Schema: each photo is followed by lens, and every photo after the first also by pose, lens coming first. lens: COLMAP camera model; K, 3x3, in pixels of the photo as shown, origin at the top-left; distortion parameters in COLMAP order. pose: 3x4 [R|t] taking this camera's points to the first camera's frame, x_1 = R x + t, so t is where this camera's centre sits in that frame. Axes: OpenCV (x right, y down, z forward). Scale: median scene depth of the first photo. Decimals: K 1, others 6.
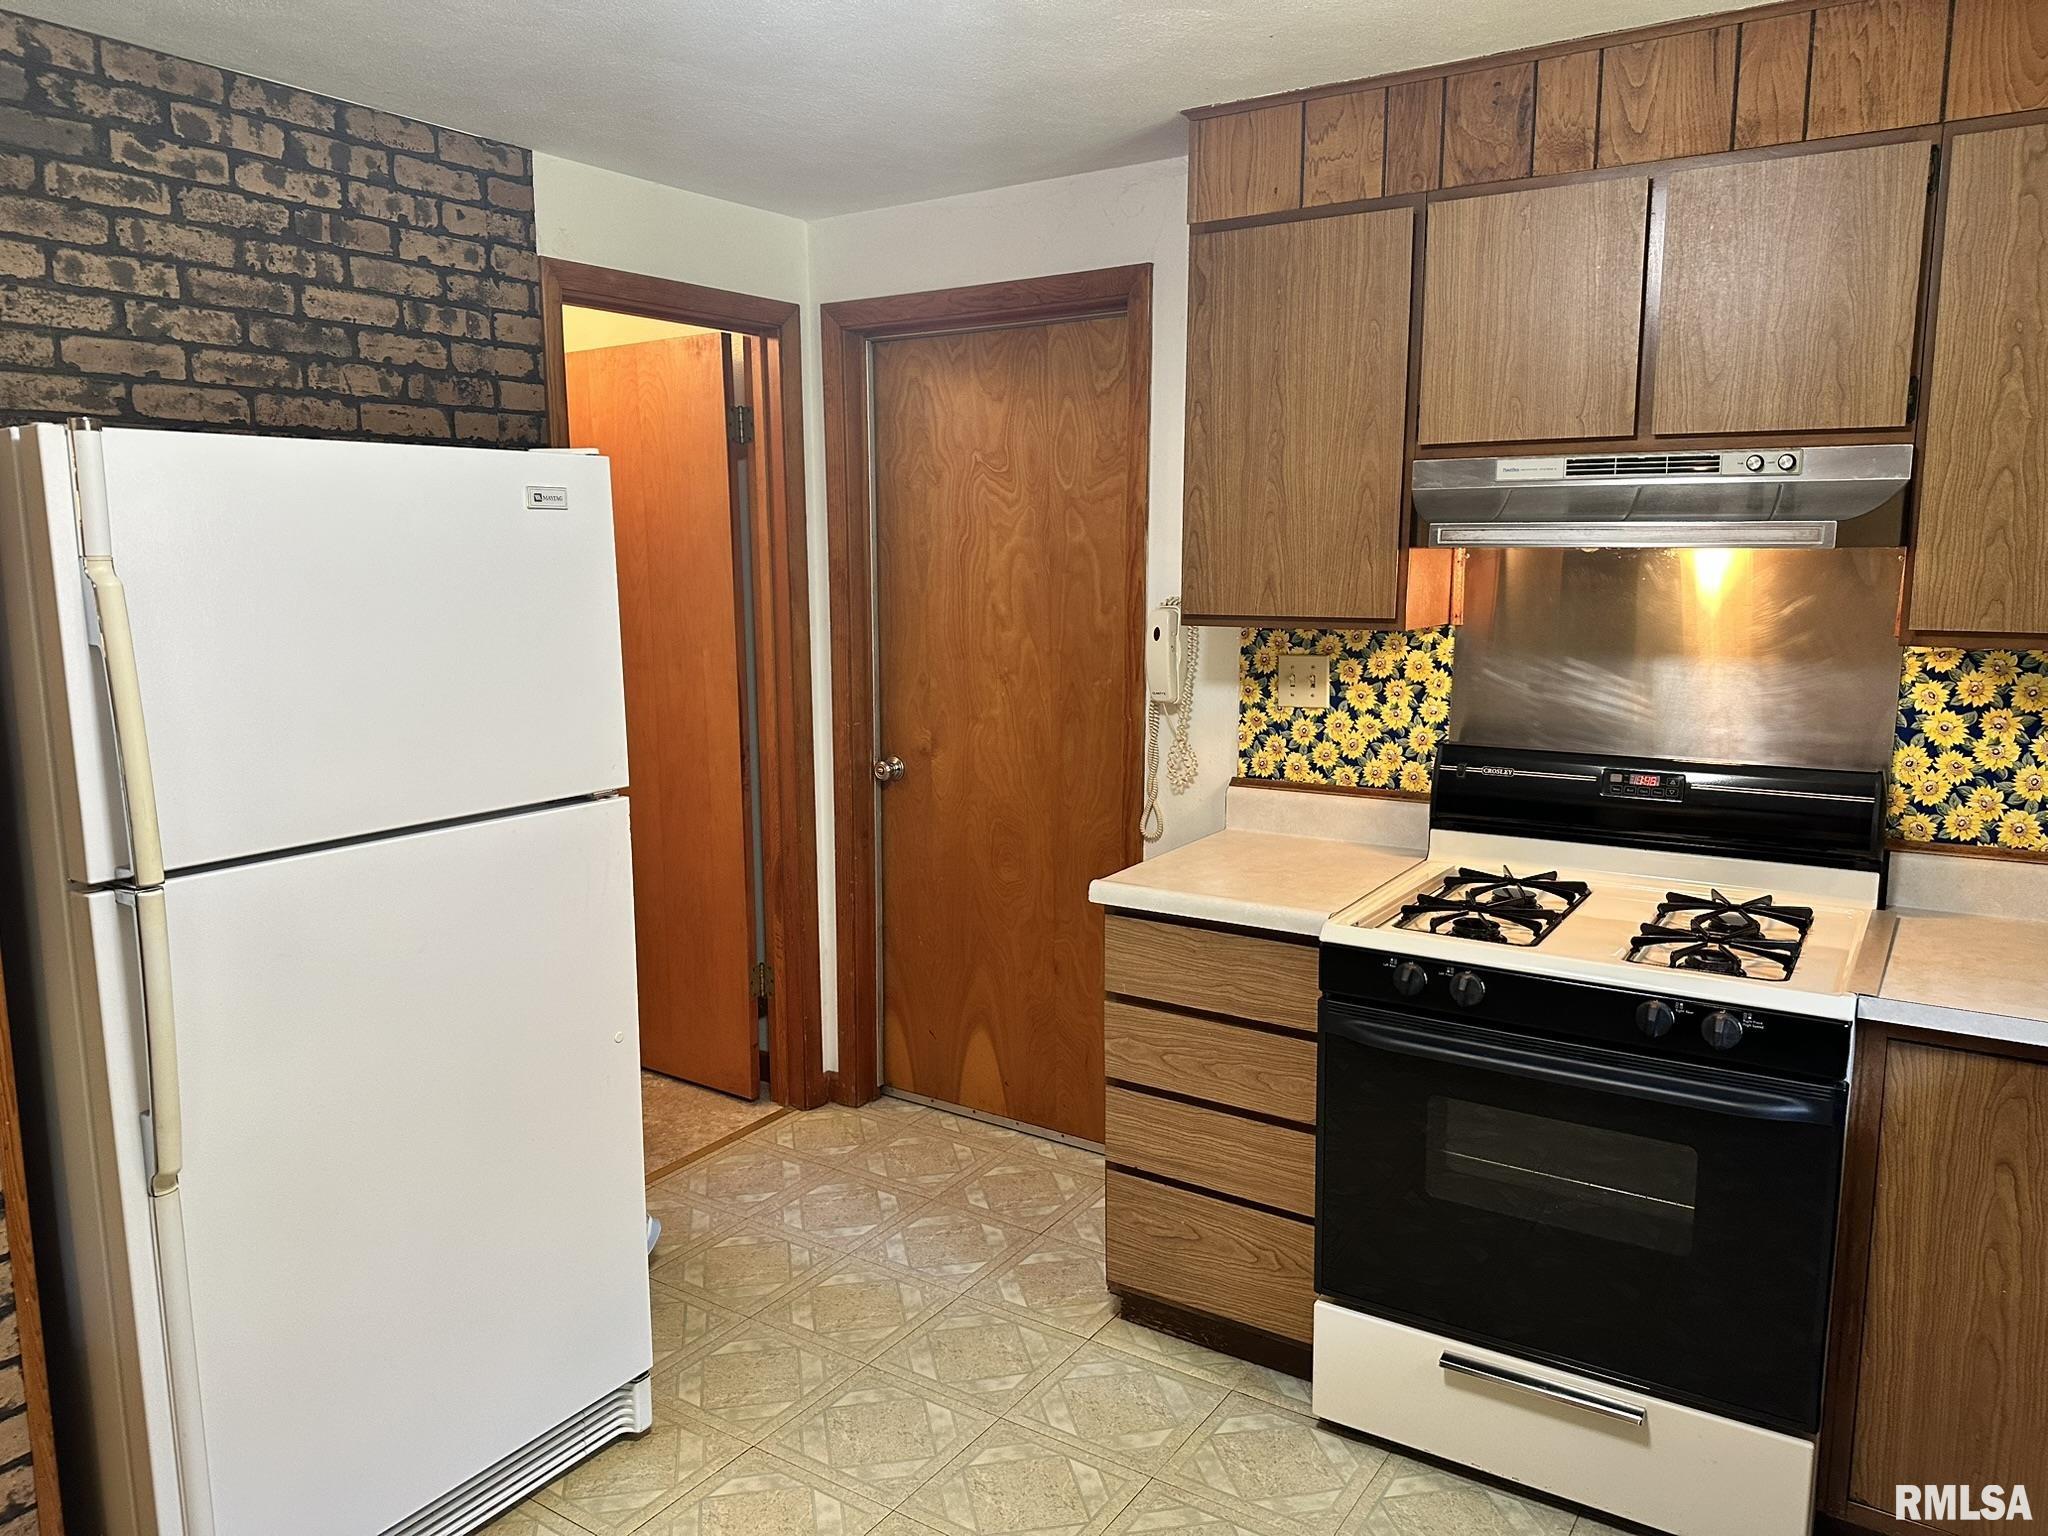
lens RADIAL K [[1427.9, 0, 1016.2], [0, 1427.9, 774.5], [0, 0, 1]] dist [0.102982, -0.138790]
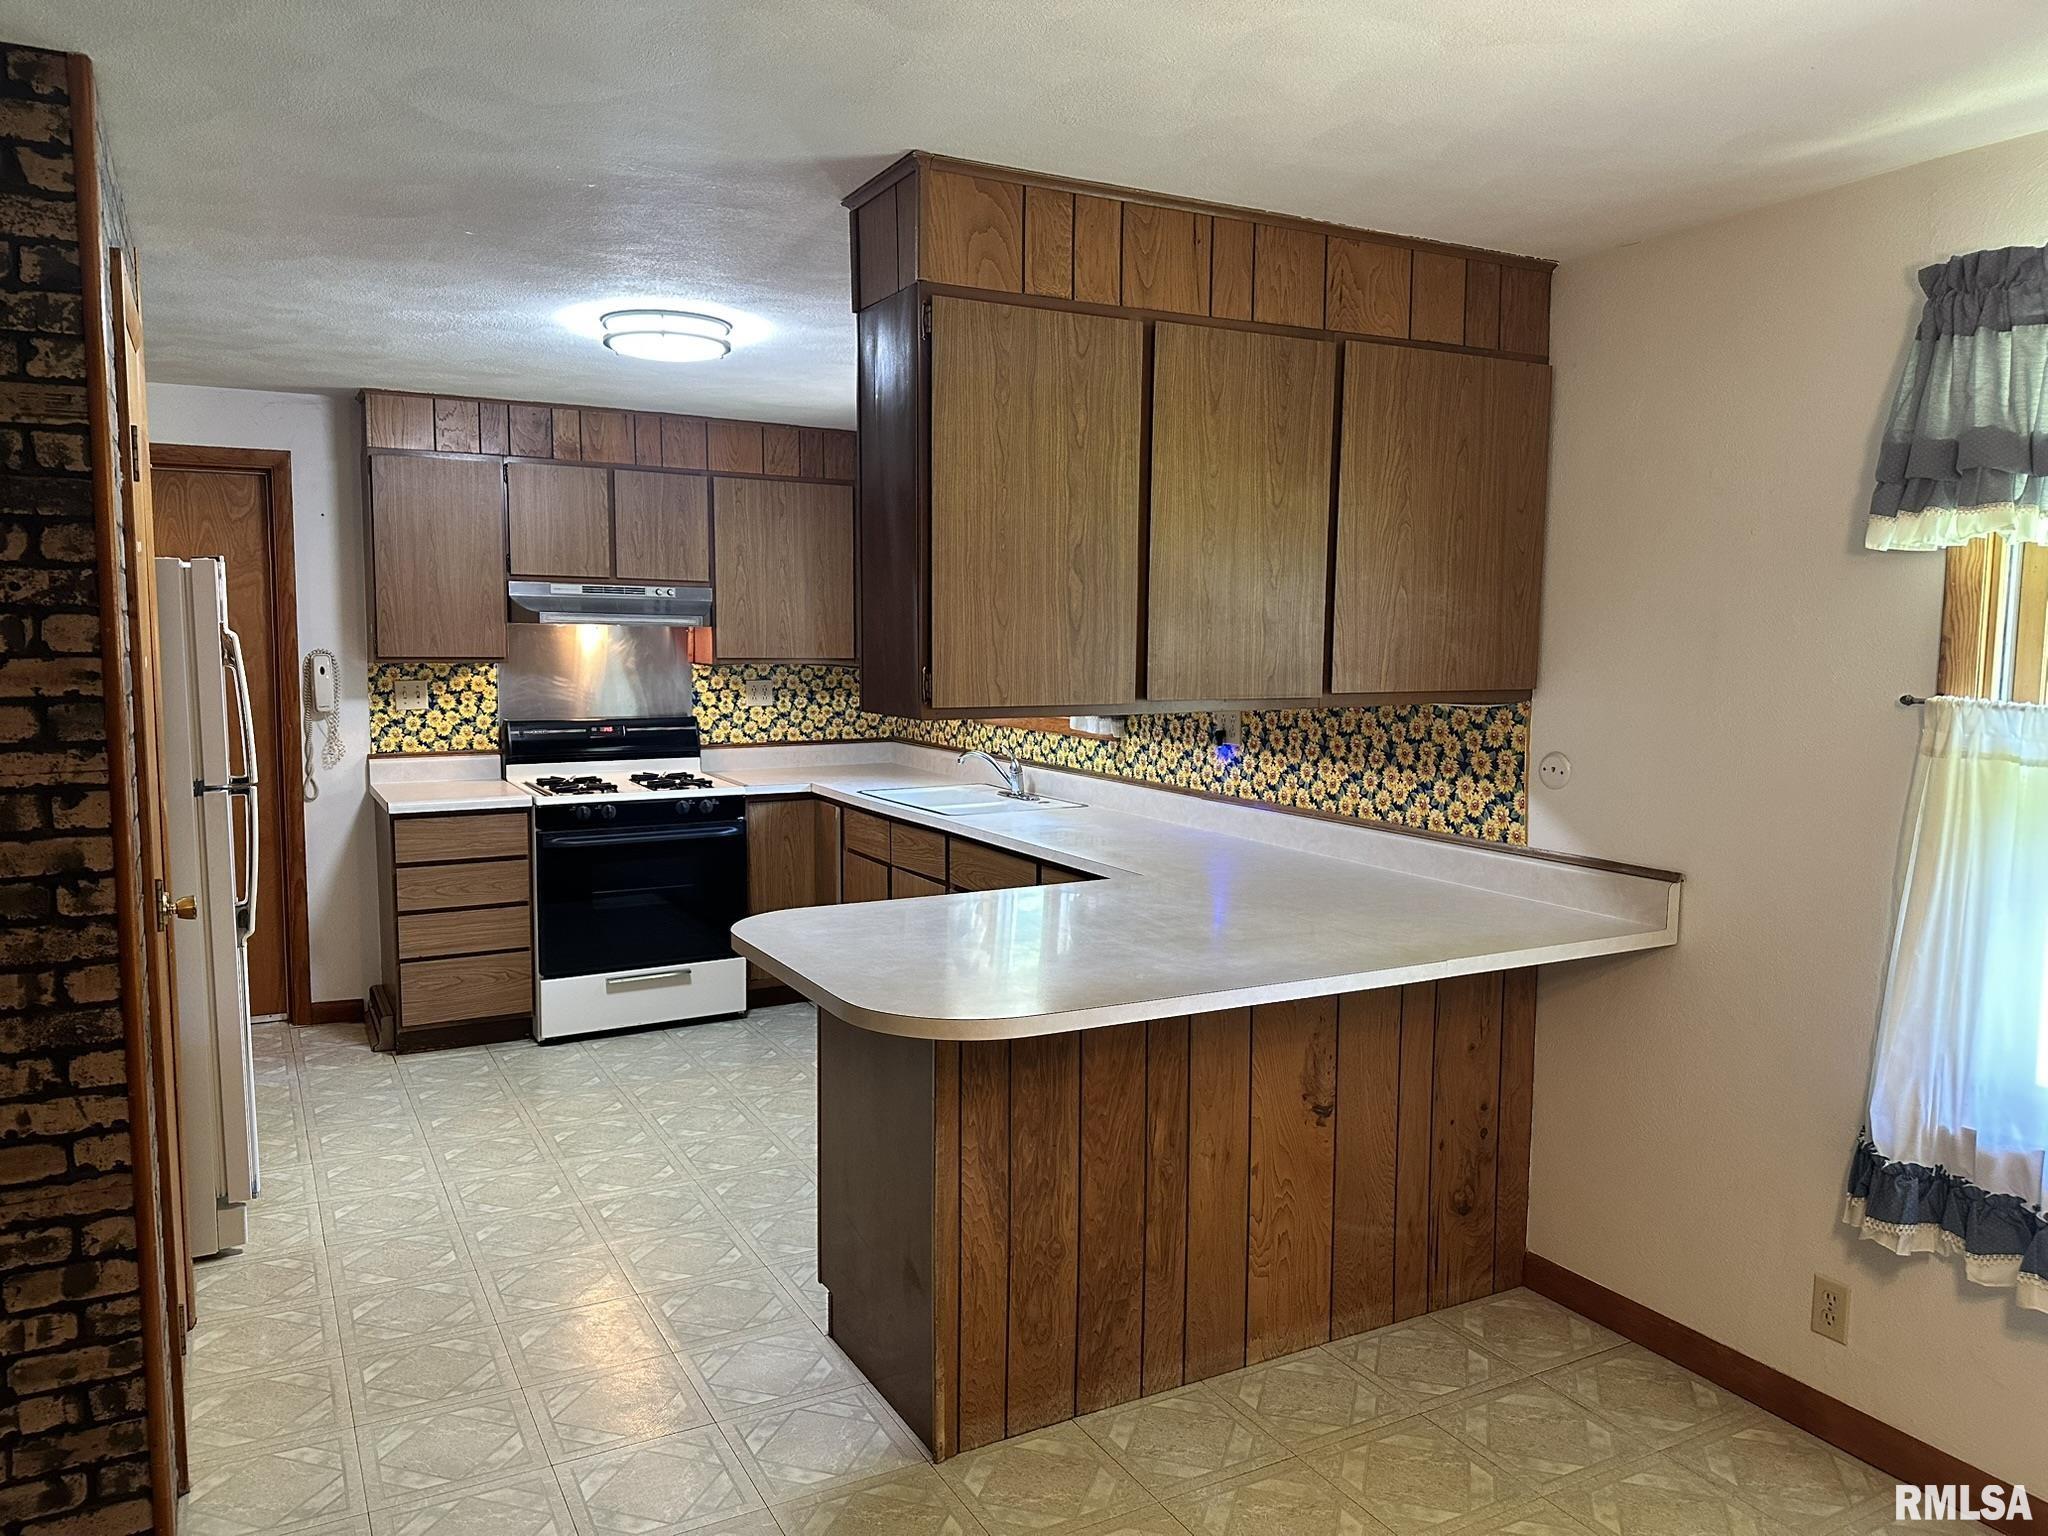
lens RADIAL K [[1427.9, 0, 1016.2], [0, 1427.9, 774.5], [0, 0, 1]] dist [0.102982, -0.138790]
pose [[0.472225, -0.083203, 0.877543, -1.075345], [0.124198, 0.991884, 0.027210, 0.080484], [-0.872685, 0.096139, 0.478726, -0.527354]]
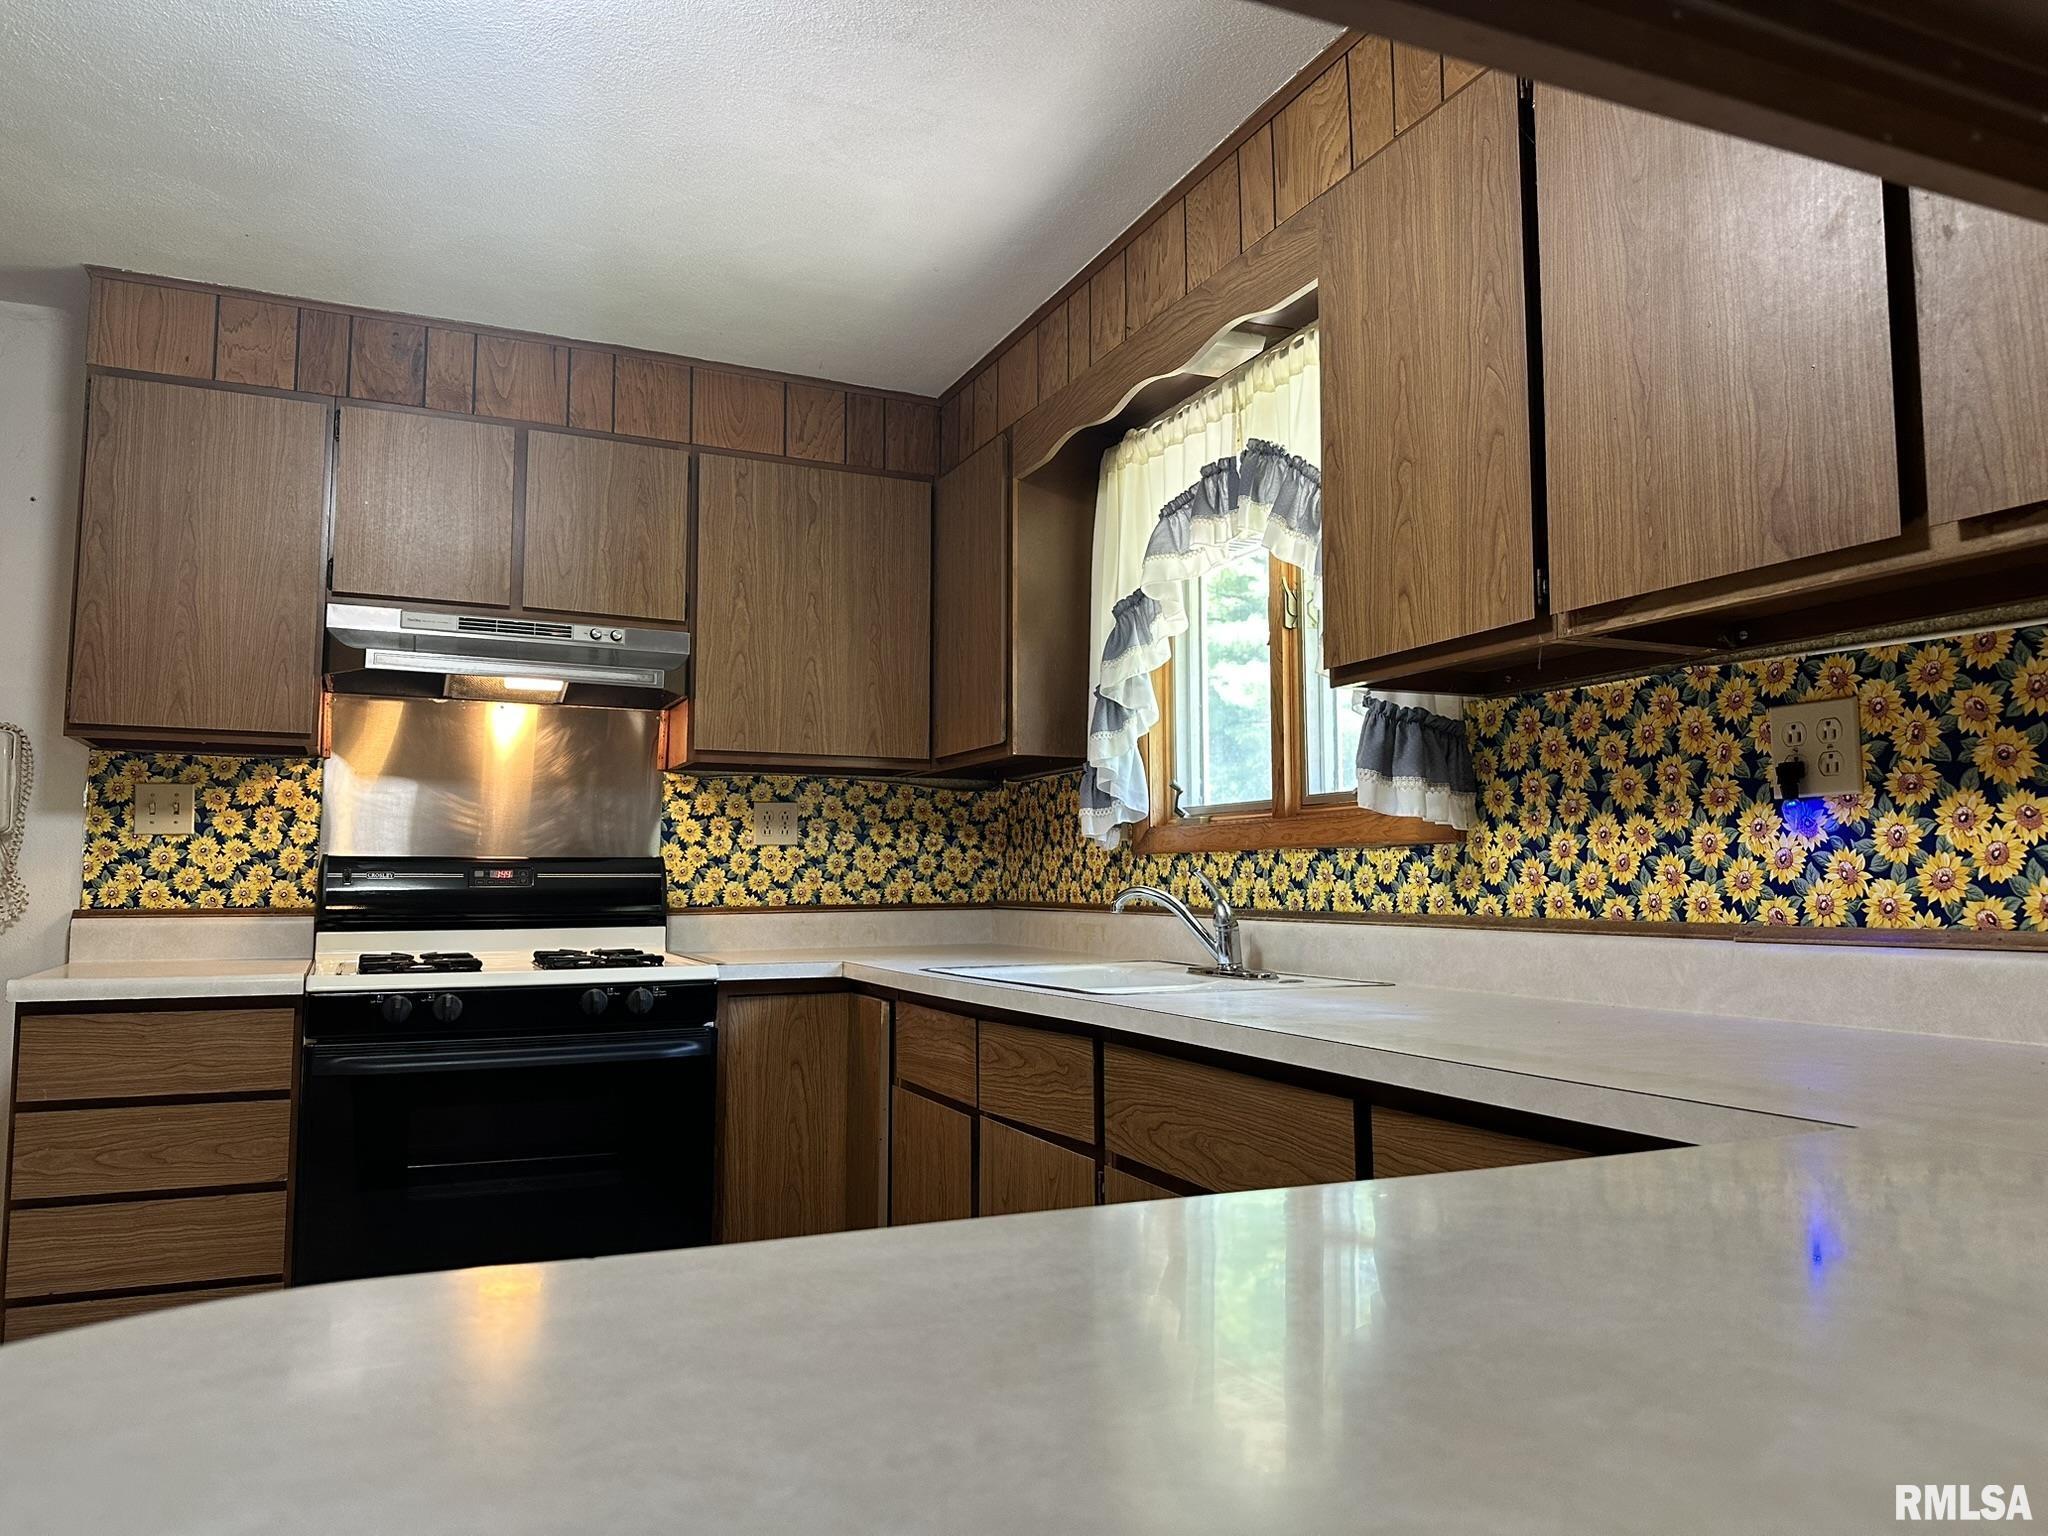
lens RADIAL K [[1431.9, 0, 1025.9], [0, 1431.9, 762.6], [0, 0, 1]] dist [0.076081, -0.102907]
pose [[0.540339, 0.076098, 0.838000, -0.356932], [0.123983, 0.977832, -0.168739, 0.161898], [-0.832263, 0.195074, 0.518926, -0.065202]]
